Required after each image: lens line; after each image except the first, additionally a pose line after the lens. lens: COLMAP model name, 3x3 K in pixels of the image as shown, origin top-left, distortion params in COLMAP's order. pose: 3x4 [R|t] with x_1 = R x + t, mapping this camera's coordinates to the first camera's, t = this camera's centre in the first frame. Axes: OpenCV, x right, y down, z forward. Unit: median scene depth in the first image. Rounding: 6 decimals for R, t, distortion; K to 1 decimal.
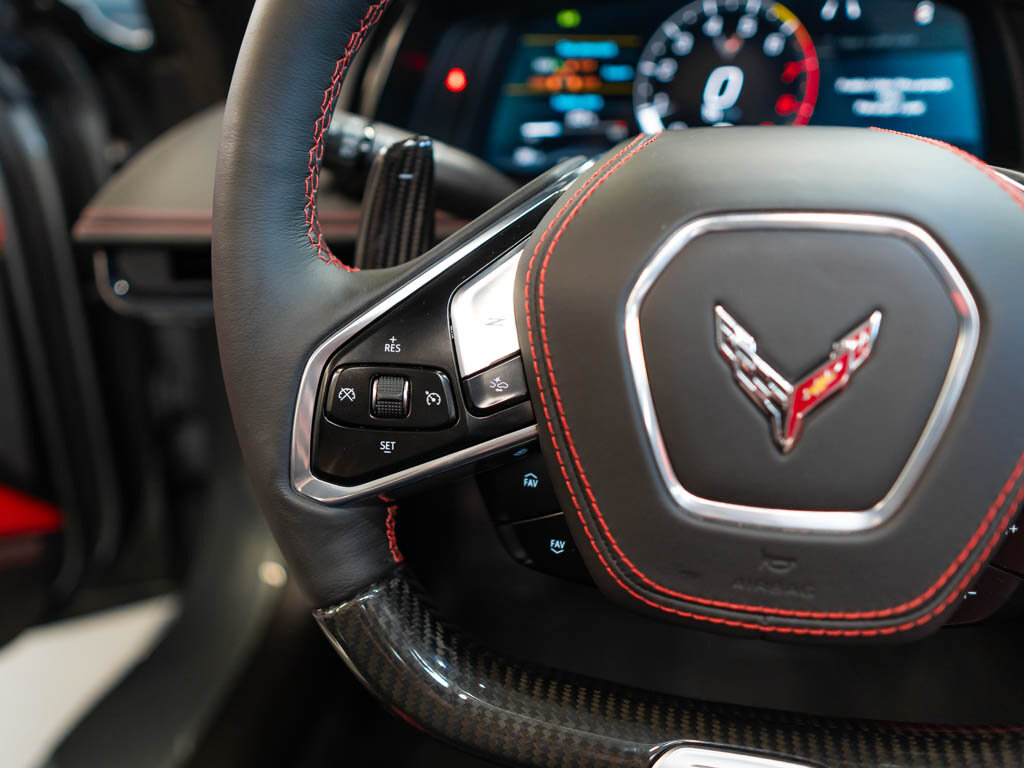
lens RADIAL K [[787.8, 0, 464.4], [0, 787.8, 385.3], [0, 0, 1]] dist [-0.003421, -0.000868]
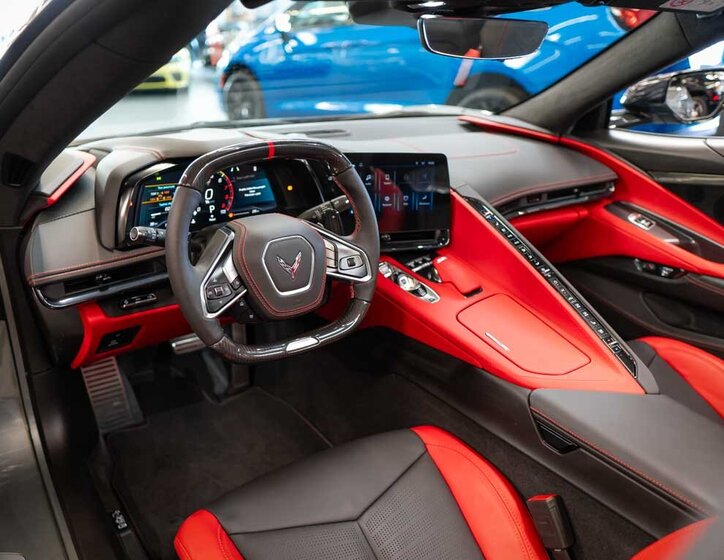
lens RADIAL K [[618.0, 0, 315.8], [0, 618.0, 283.5], [0, 0, 1]] dist [-0.005638, -0.030245]
pose [[0.703998, -0.235223, 0.670117, -1.200921], [0.277426, 0.959673, 0.045410, -0.020813], [-0.653775, 0.153939, 0.740865, -1.160890]]
